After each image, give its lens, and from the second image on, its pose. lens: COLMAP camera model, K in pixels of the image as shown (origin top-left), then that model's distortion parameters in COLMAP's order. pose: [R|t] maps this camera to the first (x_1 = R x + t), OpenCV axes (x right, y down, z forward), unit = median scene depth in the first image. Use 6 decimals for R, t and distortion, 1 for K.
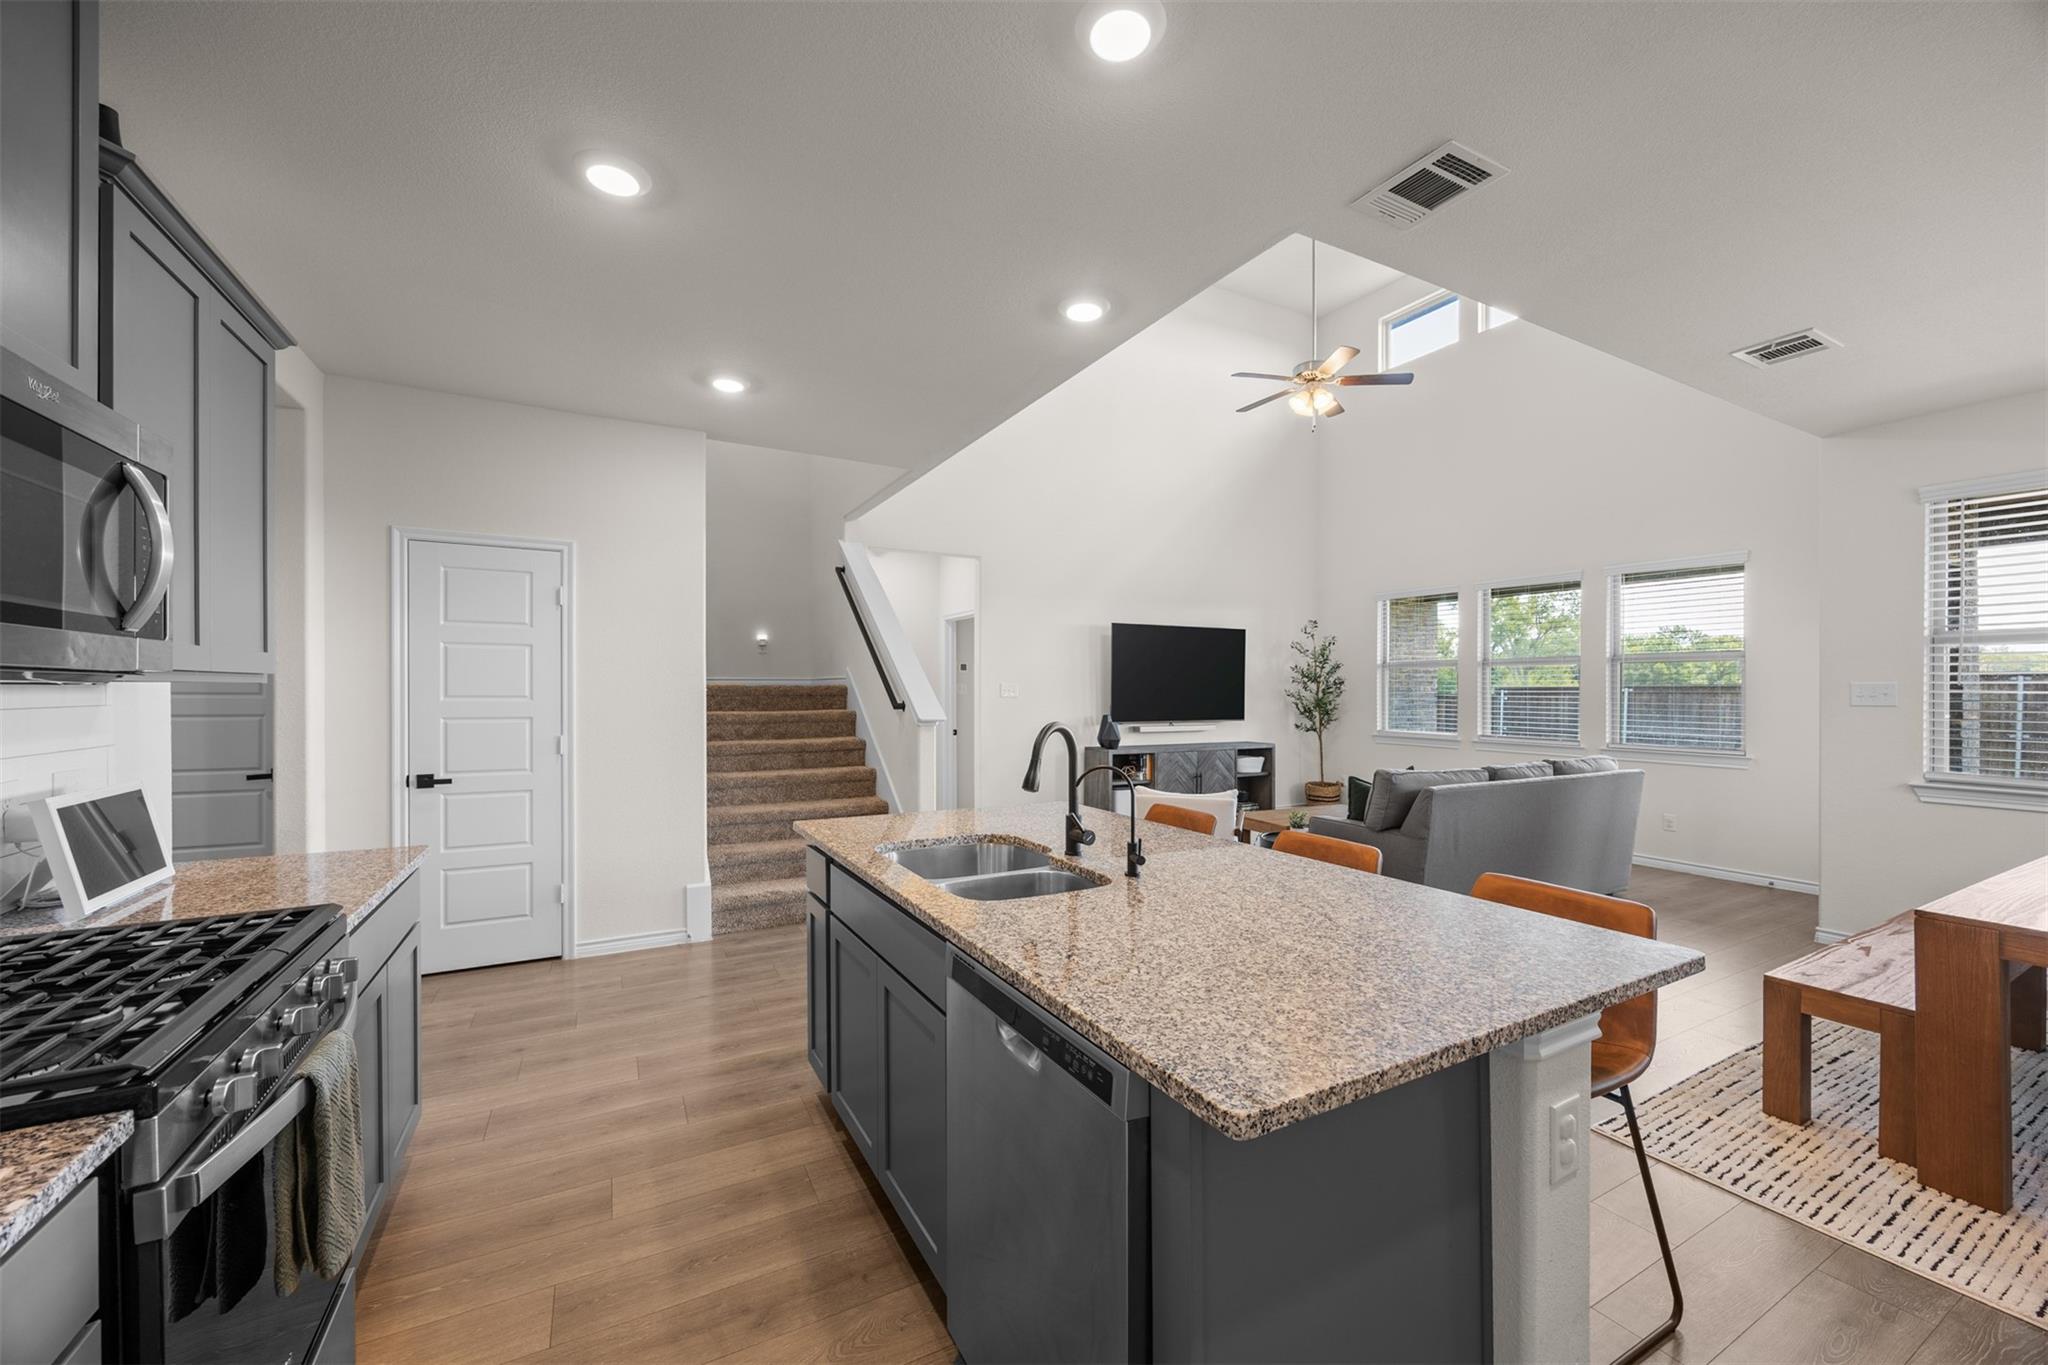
lens RADIAL K [[786.2, 0, 1033.7], [0, 786.2, 684.0], [0, 0, 1]] dist [-0.006683, 0.000316]
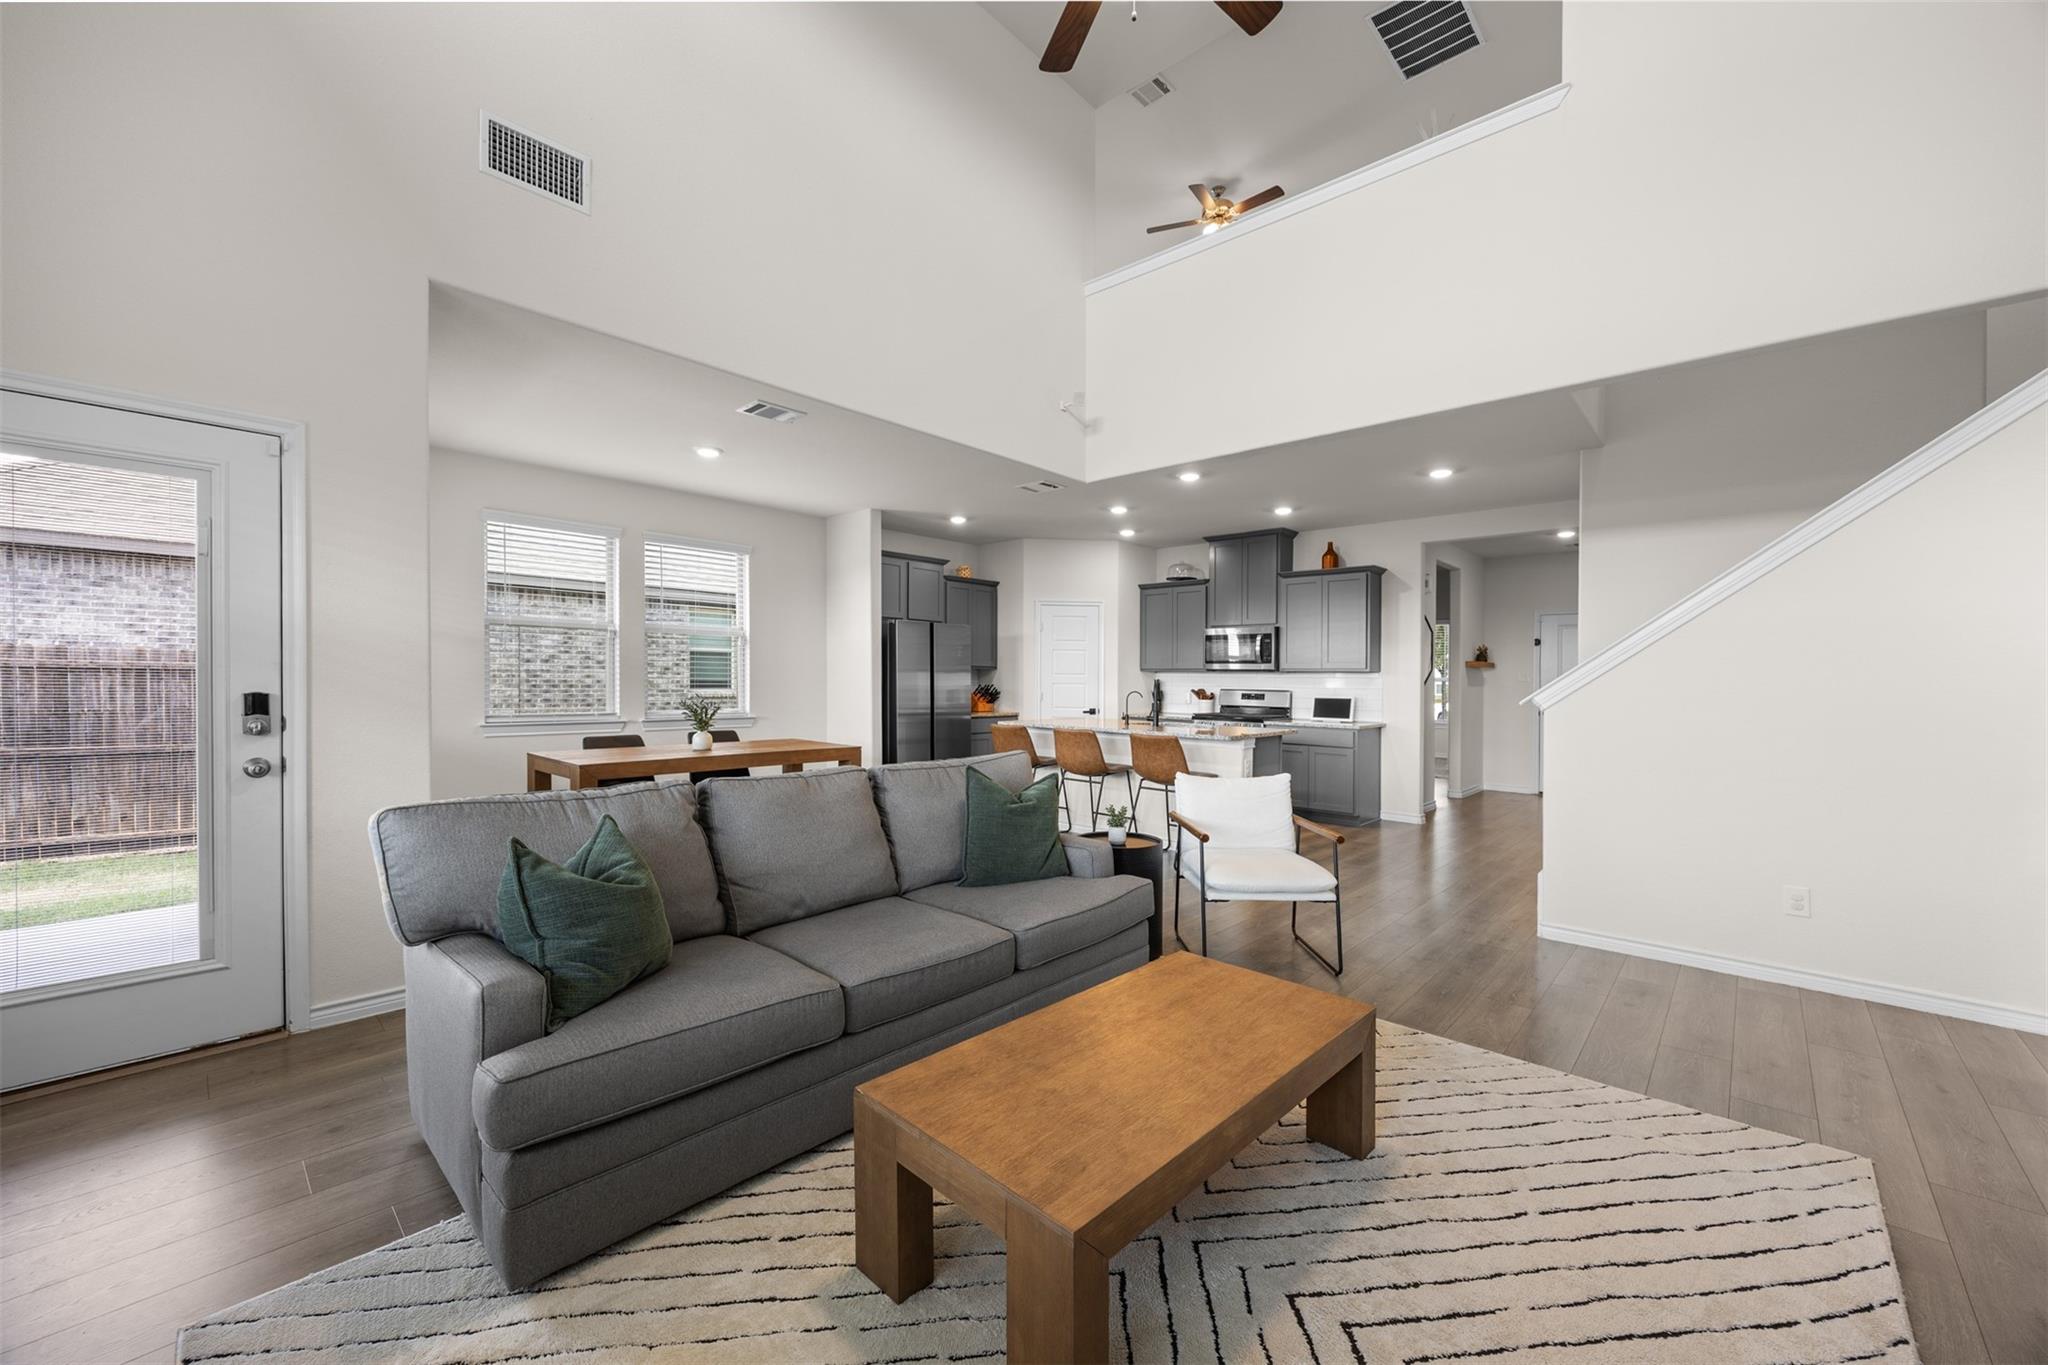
lens RADIAL K [[786.2, 0, 1000.9], [0, 786.2, 668.1], [0, 0, 1]] dist [-0.006683, 0.000316]
pose [[-0.955636, -0.018193, -0.293989, 0.406510], [-0.011998, 0.999667, -0.022861, 0.021946], [0.294307, -0.018319, -0.955535, 1.016115]]
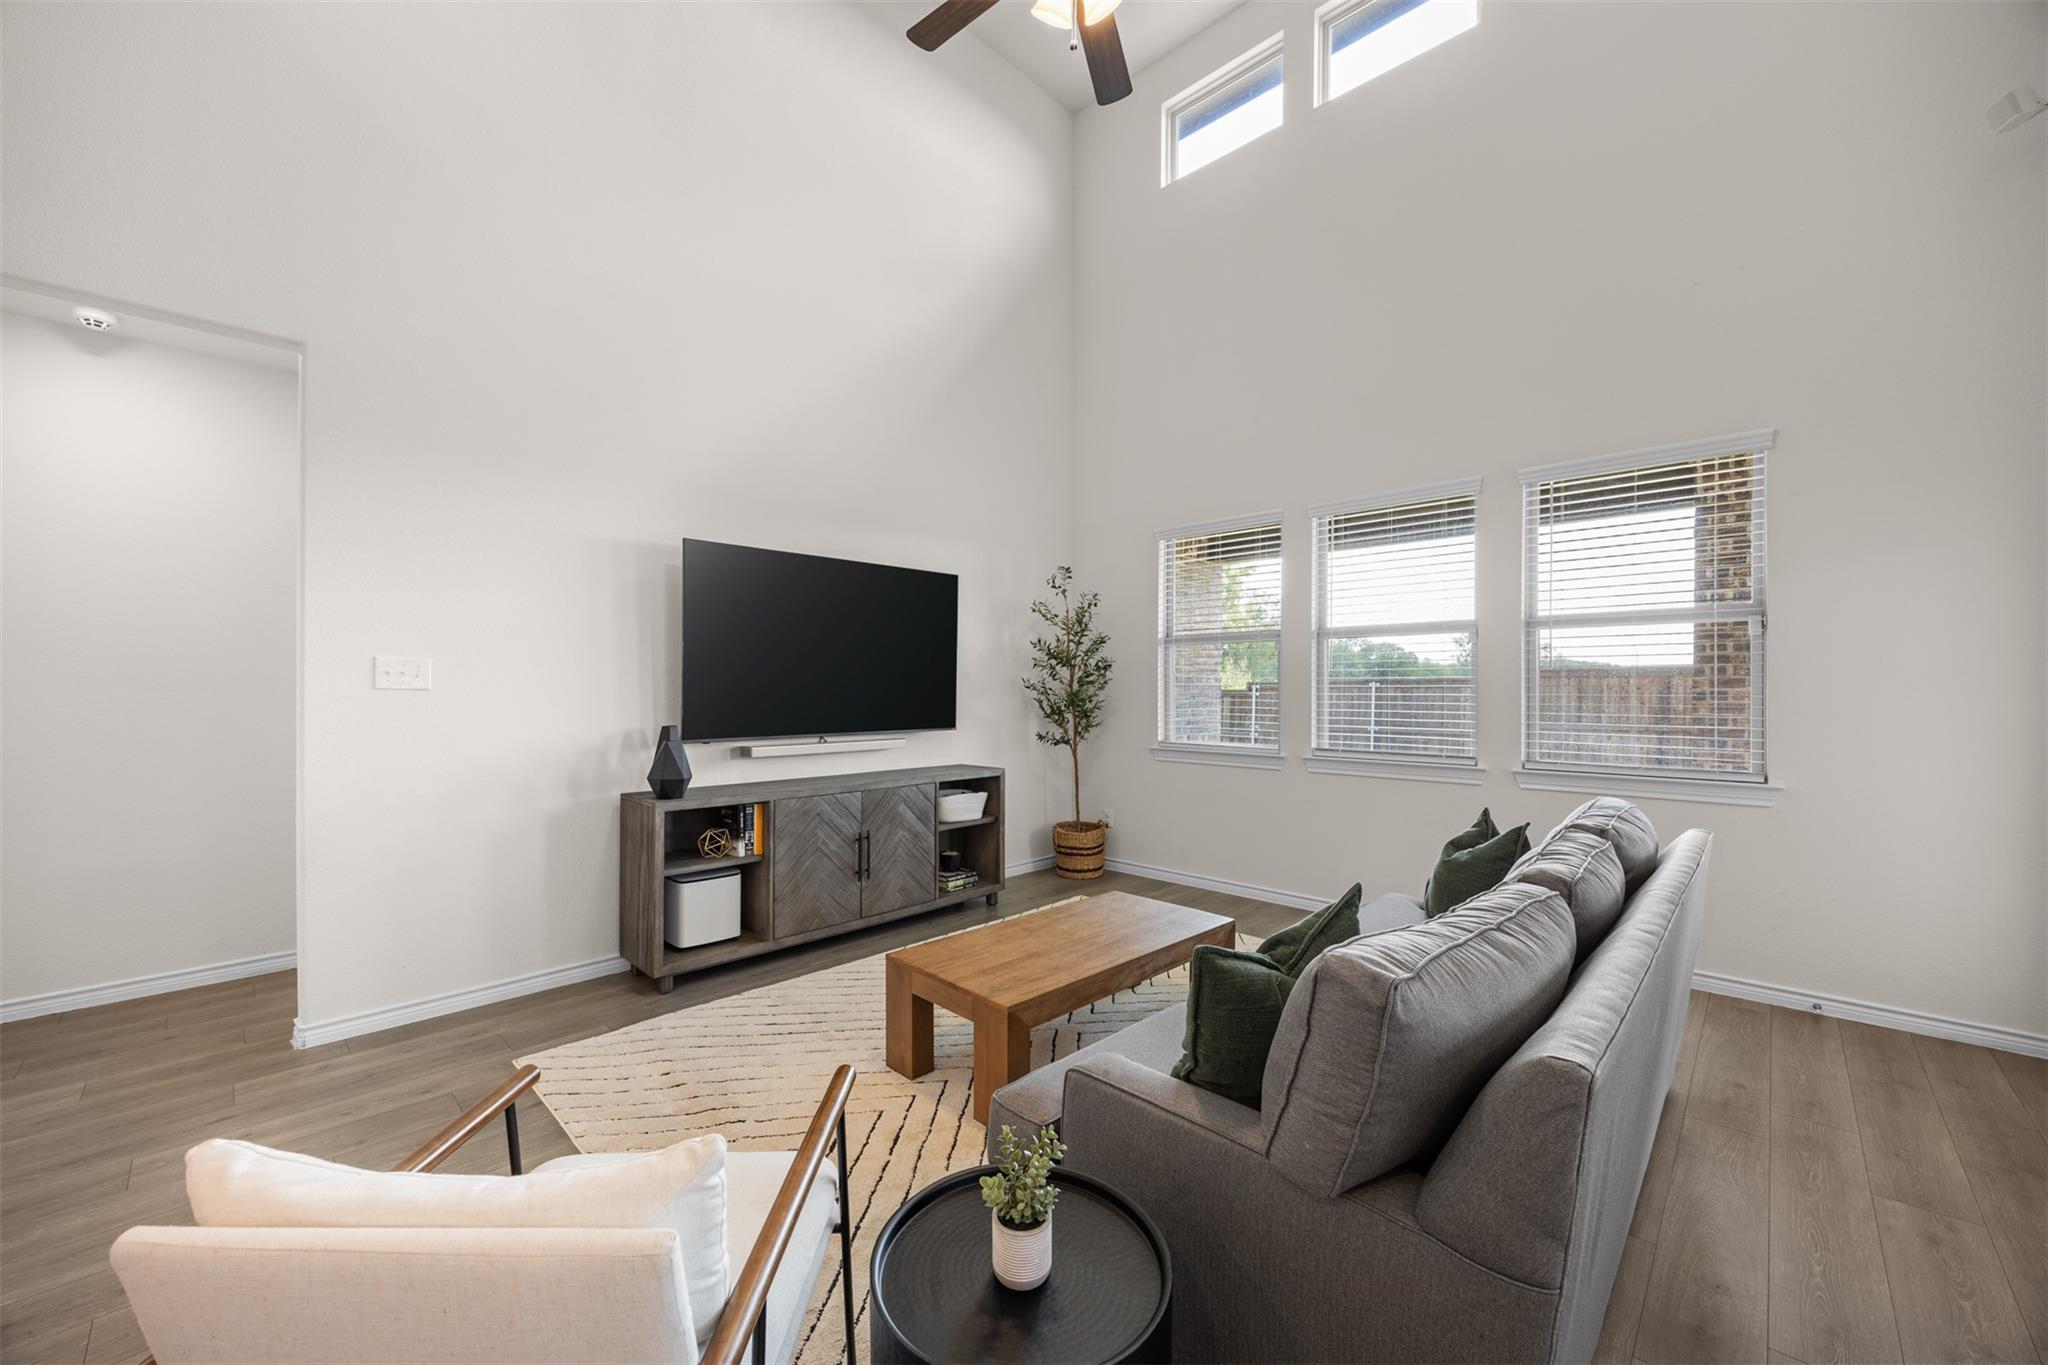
lens RADIAL K [[786.2, 0, 1017.3], [0, 786.2, 688.5], [0, 0, 1]] dist [-0.006683, 0.000316]
pose [[0.958102, -0.001999, 0.286422, 0.153006], [-0.001296, 0.999935, 0.011313, 0.009580], [-0.286426, -0.011211, 0.958037, 0.448569]]
